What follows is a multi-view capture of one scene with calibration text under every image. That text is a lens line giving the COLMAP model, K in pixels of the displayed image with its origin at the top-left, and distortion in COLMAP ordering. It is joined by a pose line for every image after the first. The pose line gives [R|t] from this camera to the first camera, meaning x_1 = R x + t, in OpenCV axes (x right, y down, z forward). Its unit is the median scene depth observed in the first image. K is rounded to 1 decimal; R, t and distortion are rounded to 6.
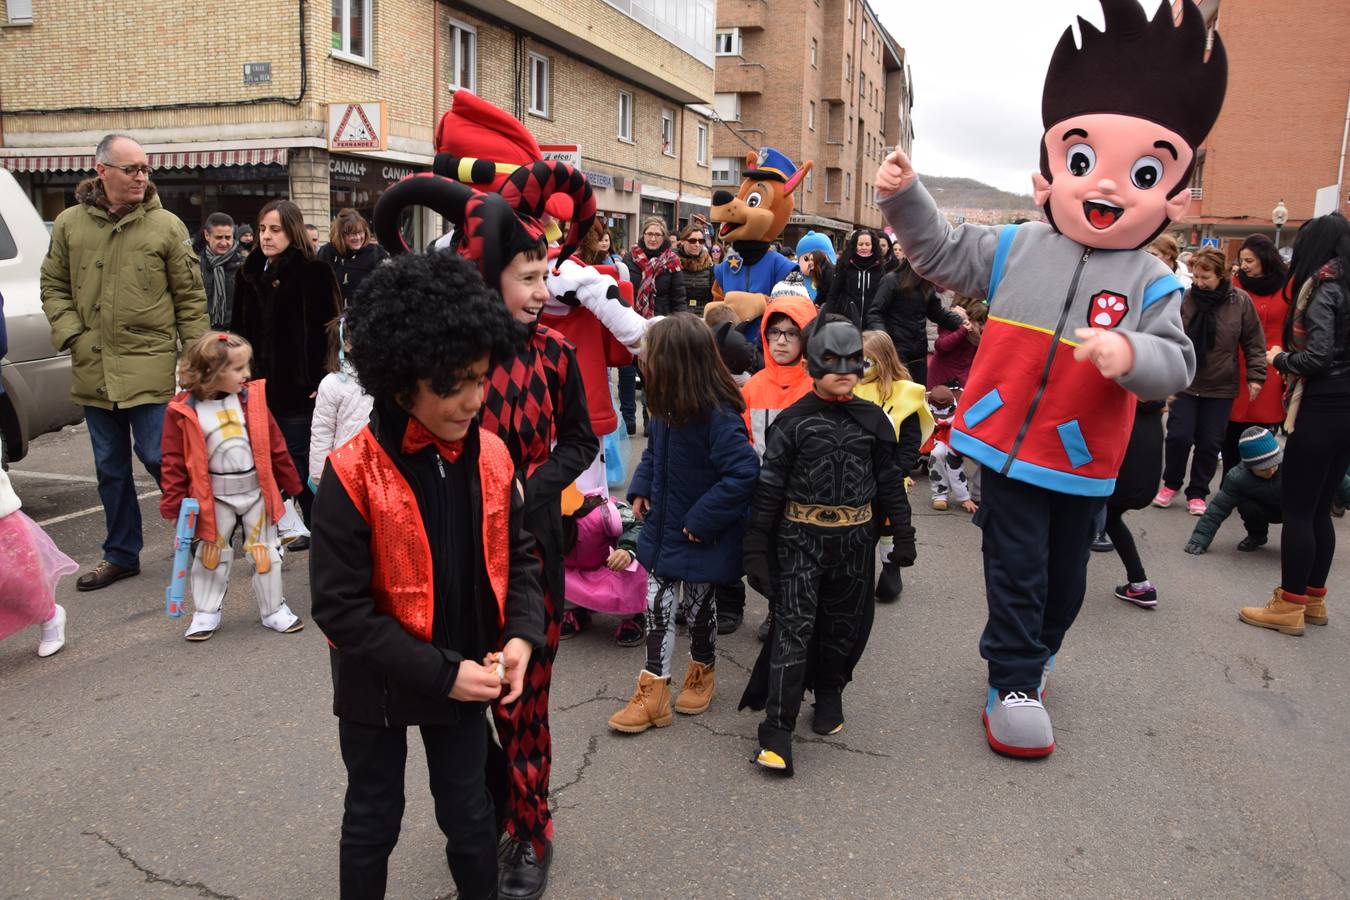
lens RADIAL K [[1050.7, 0, 675.0], [0, 1050.7, 450.0], [0, 0, 1]] dist [-0.168180, 0.140566]
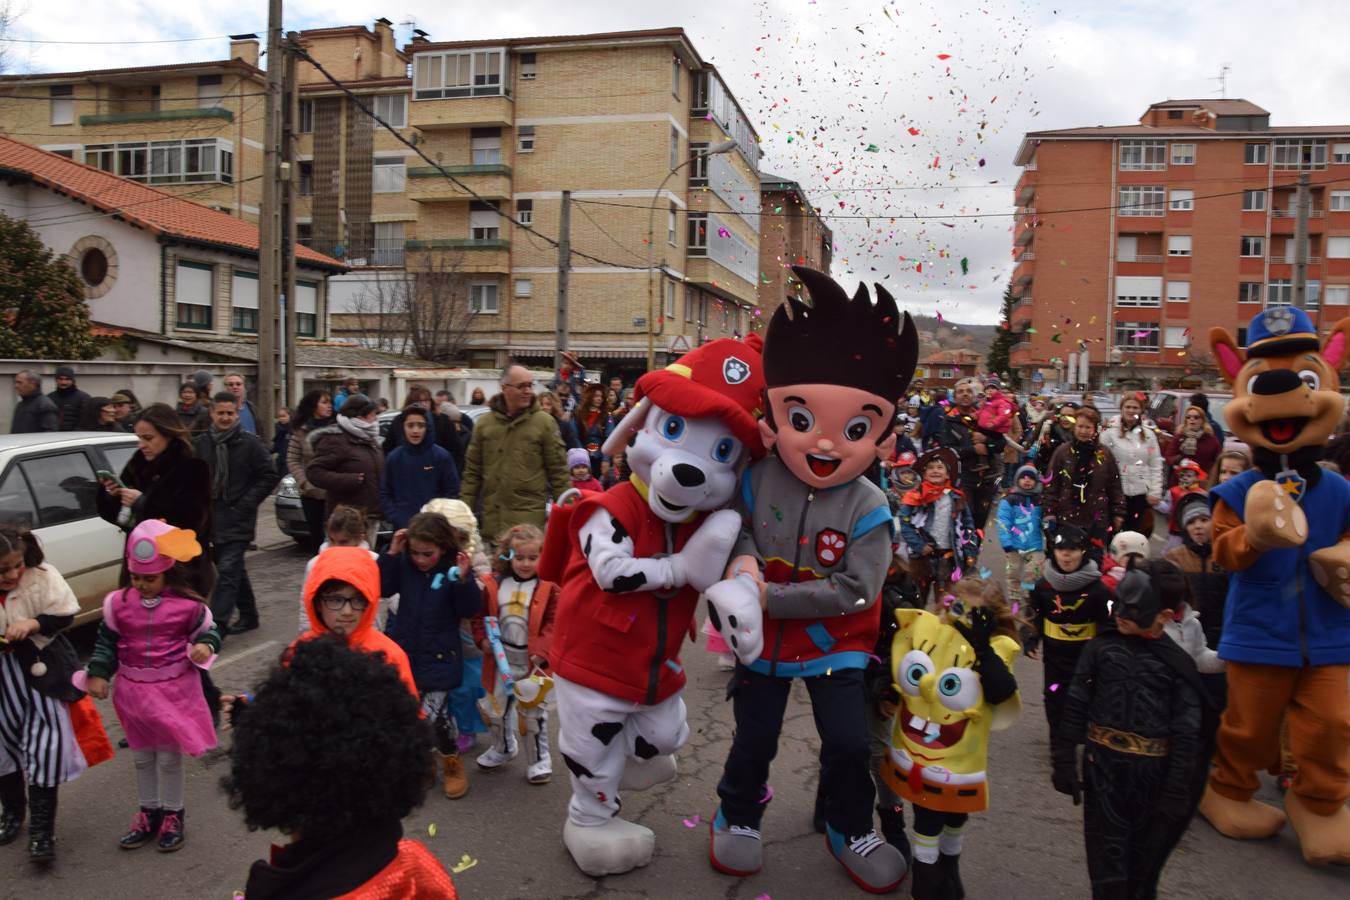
lens RADIAL K [[1050.7, 0, 675.0], [0, 1050.7, 450.0], [0, 0, 1]] dist [-0.168180, 0.140566]
pose [[0.995805, -0.008411, 0.091118, -0.271900], [0.018702, 0.993454, -0.112688, 0.120756], [-0.089573, 0.113919, 0.989444, -0.768738]]
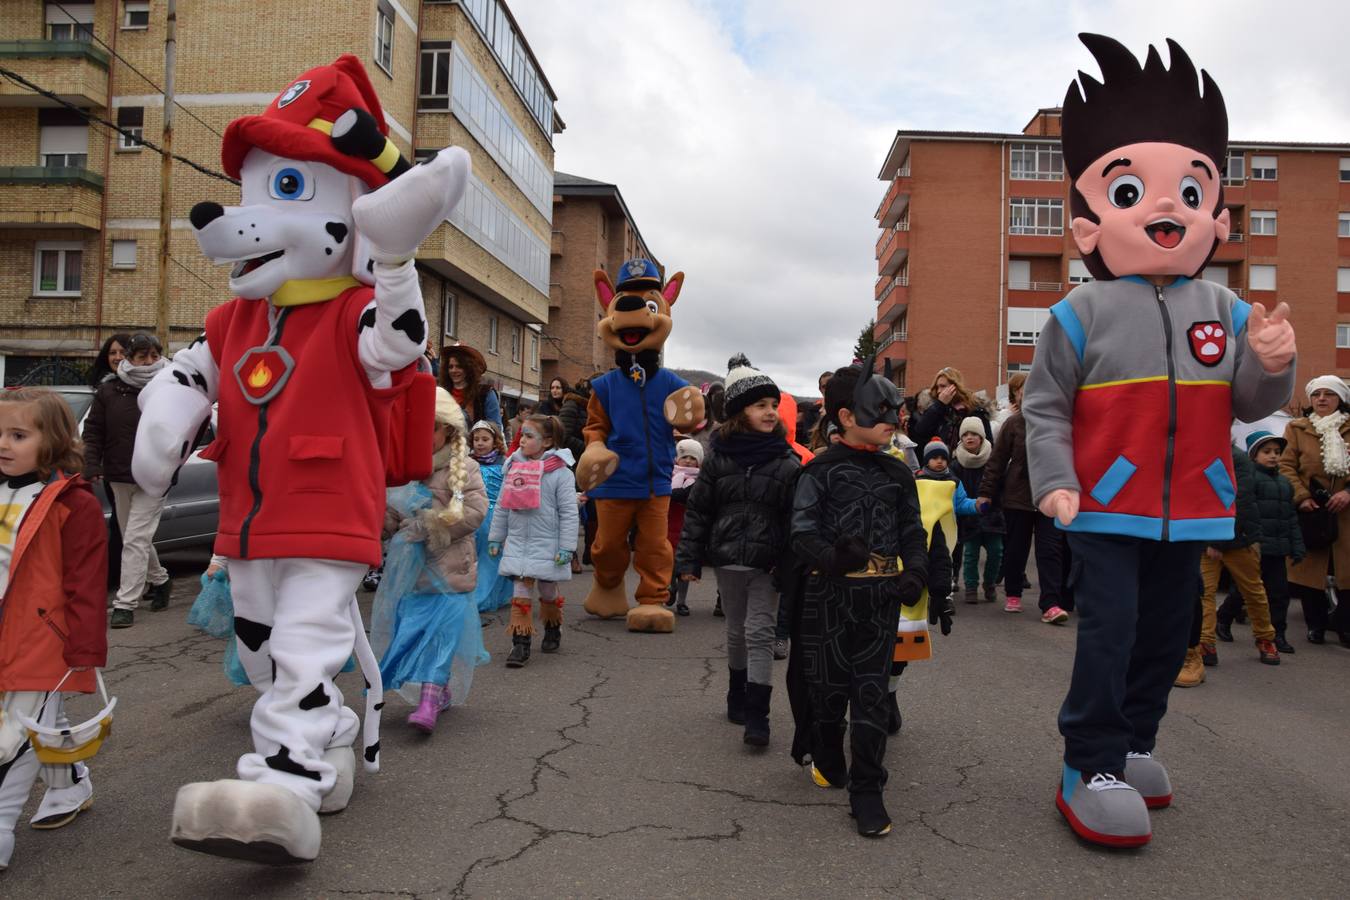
lens RADIAL K [[1057.8, 0, 675.0], [0, 1057.8, 450.0], [0, 0, 1]] dist [-0.159987, 0.128720]
pose [[0.970493, 0.004704, 0.241084, -0.124383], [0.038593, 0.983891, -0.174556, 0.059677], [-0.238021, 0.178710, 0.954677, -0.276897]]
